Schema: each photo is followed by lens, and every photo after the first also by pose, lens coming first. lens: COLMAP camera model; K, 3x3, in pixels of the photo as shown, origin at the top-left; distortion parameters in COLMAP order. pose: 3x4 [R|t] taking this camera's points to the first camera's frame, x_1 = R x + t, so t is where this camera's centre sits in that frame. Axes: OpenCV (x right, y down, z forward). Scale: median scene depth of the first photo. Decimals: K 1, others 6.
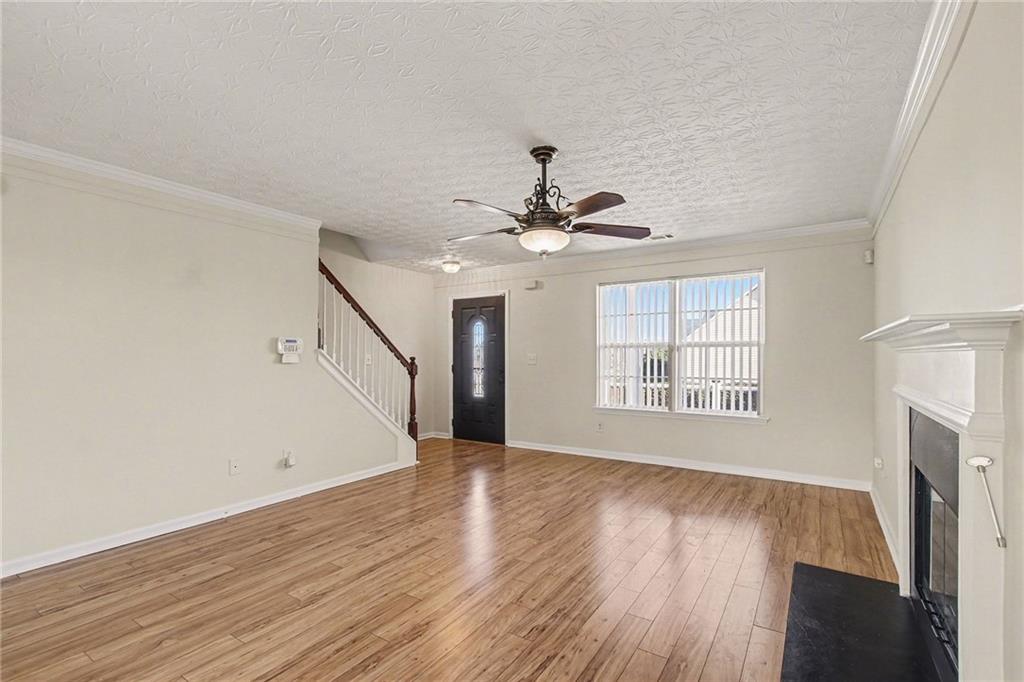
lens RADIAL K [[474.7, 0, 514.4], [0, 474.7, 350.6], [0, 0, 1]] dist [0.000913, 0.000366]
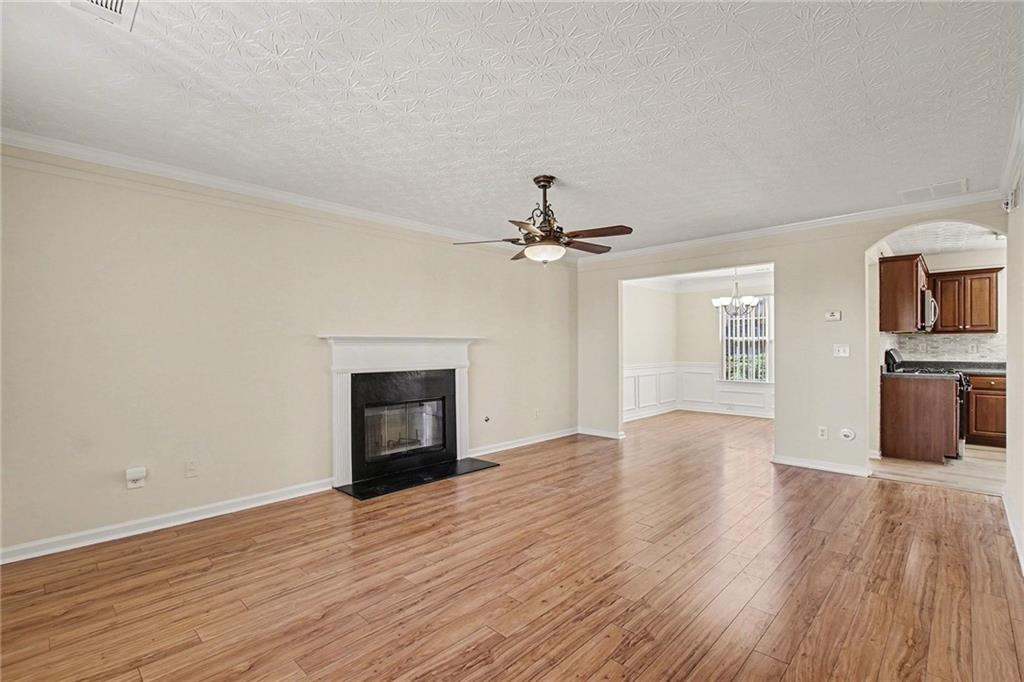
lens RADIAL K [[474.7, 0, 514.4], [0, 474.7, 350.6], [0, 0, 1]] dist [0.000913, 0.000366]
pose [[-0.982677, 0.002873, 0.185304, -0.071386], [0.002420, 0.999994, -0.002671, 0.020040], [-0.185311, -0.002176, -0.982678, 1.816284]]
